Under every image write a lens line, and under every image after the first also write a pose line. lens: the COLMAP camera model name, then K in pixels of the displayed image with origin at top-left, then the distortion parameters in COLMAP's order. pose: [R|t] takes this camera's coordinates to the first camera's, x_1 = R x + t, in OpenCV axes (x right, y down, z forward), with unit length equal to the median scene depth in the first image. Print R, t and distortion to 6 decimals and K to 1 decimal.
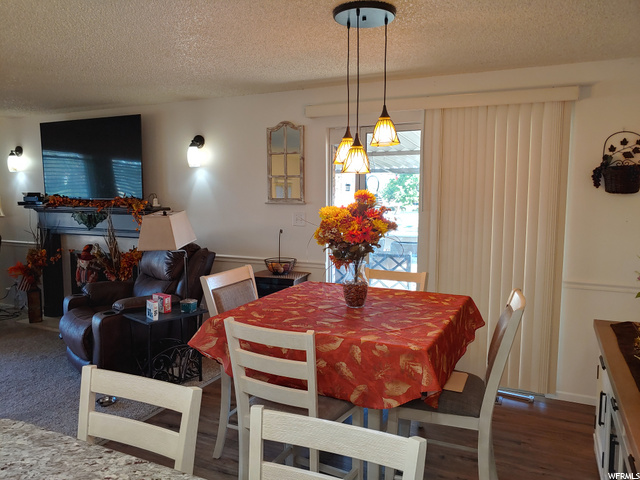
lens RADIAL K [[489.4, 0, 320.0], [0, 489.4, 240.0], [0, 0, 1]] dist [-0.004612, 0.002554]
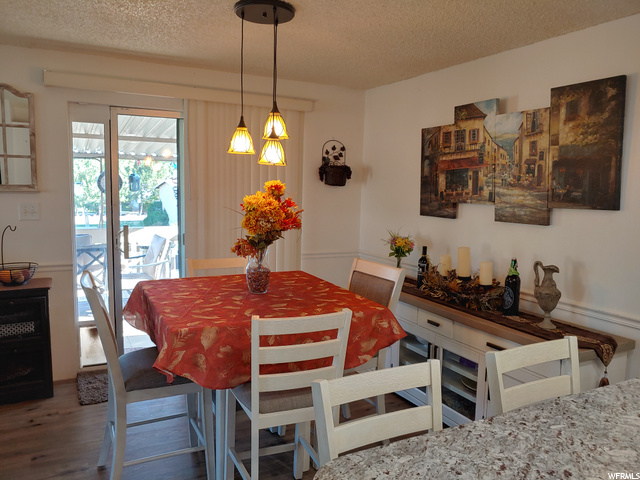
lens RADIAL K [[483.1, 0, 320.0], [0, 483.1, 240.0], [0, 0, 1]] dist [-0.002099, -0.002723]
pose [[0.610431, -0.074505, 0.788558, -0.487247], [0.053603, 0.997170, 0.052721, -0.016691], [-0.790254, 0.010087, 0.612696, 0.201652]]
